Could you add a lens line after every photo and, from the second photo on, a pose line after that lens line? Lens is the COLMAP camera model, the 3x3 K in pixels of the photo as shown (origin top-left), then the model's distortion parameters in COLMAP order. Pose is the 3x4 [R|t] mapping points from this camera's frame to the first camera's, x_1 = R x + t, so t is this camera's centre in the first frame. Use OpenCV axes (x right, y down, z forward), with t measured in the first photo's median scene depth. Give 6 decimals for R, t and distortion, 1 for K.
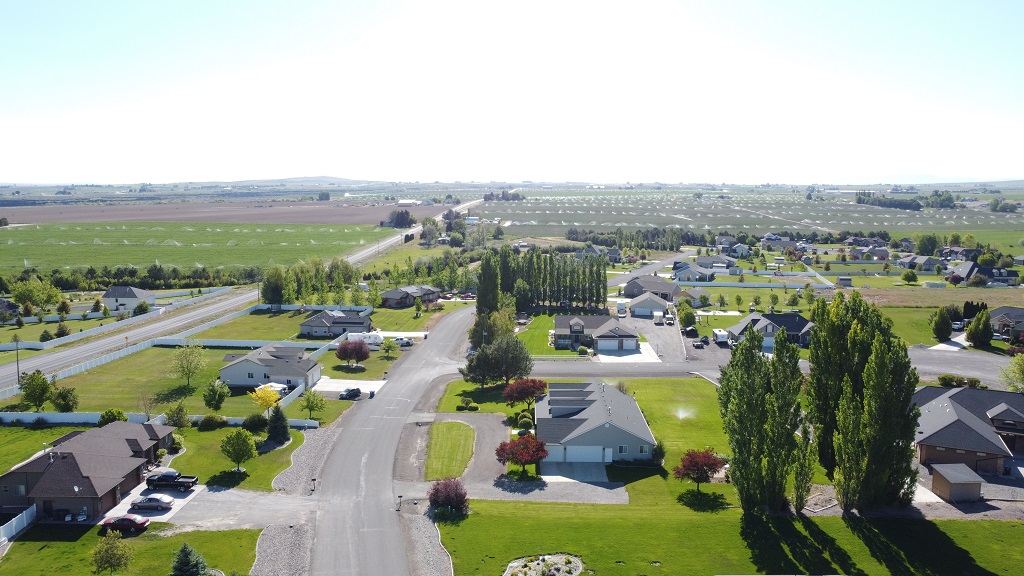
lens RADIAL K [[766.5, 0, 499.6], [0, 766.5, 291.0], [0, 0, 1]] dist [-0.178318, 0.233976]
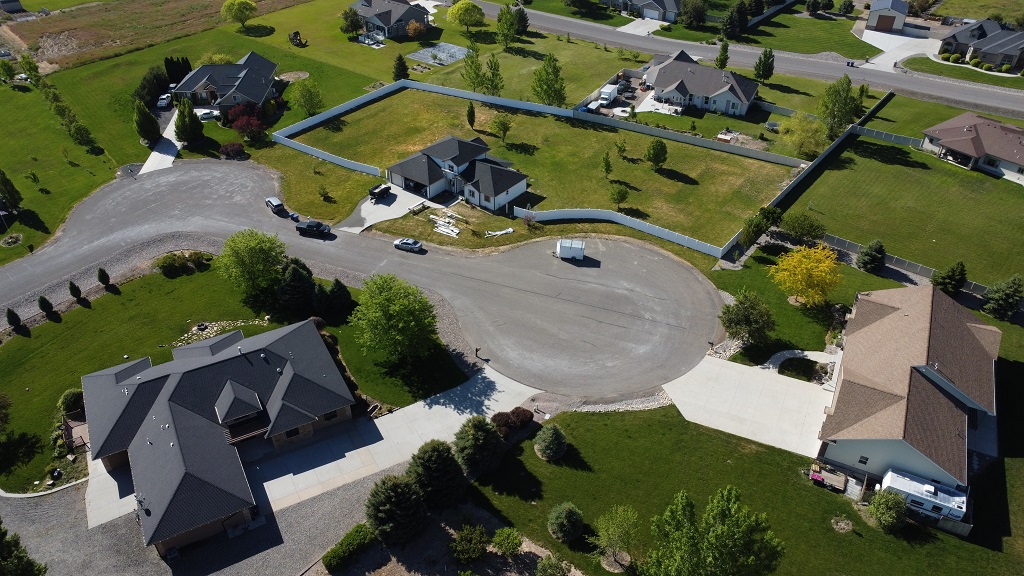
lens RADIAL K [[754.6, 0, 507.2], [0, 754.6, 304.7], [0, 0, 1]] dist [-0.130979, 0.189582]
pose [[0.592811, -0.485815, 0.642308, 0.236872], [0.106961, 0.837989, 0.535102, -0.189295], [-0.798207, -0.248512, 0.548732, 0.213944]]
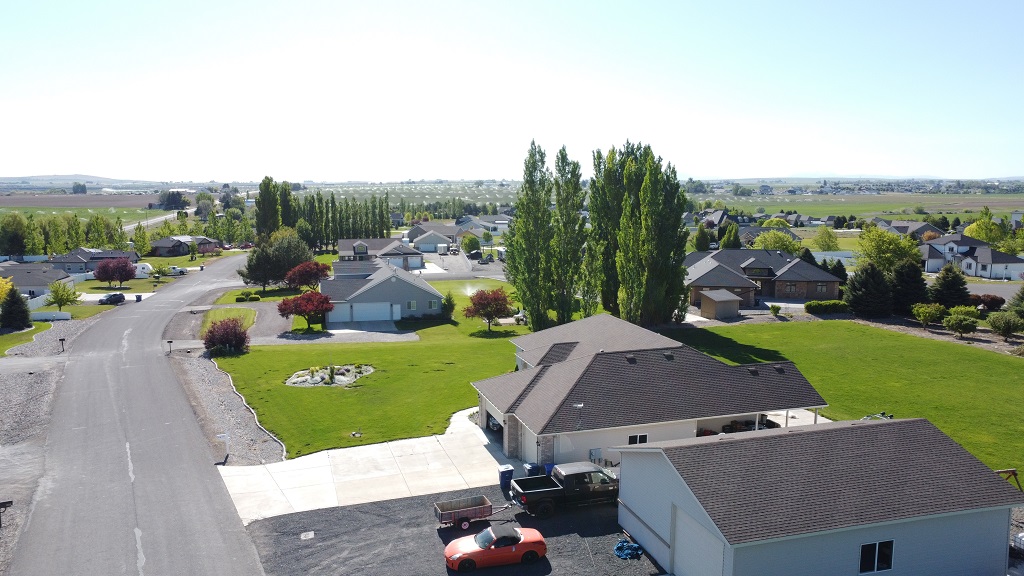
lens RADIAL K [[760.3, 0, 506.0], [0, 760.3, 300.9], [0, 0, 1]] dist [-0.162580, 0.270159]
pose [[0.958037, -0.044201, 0.283217, 0.001547], [0.039985, 0.998987, 0.020652, 0.109064], [-0.283843, -0.008461, 0.958833, 0.015590]]
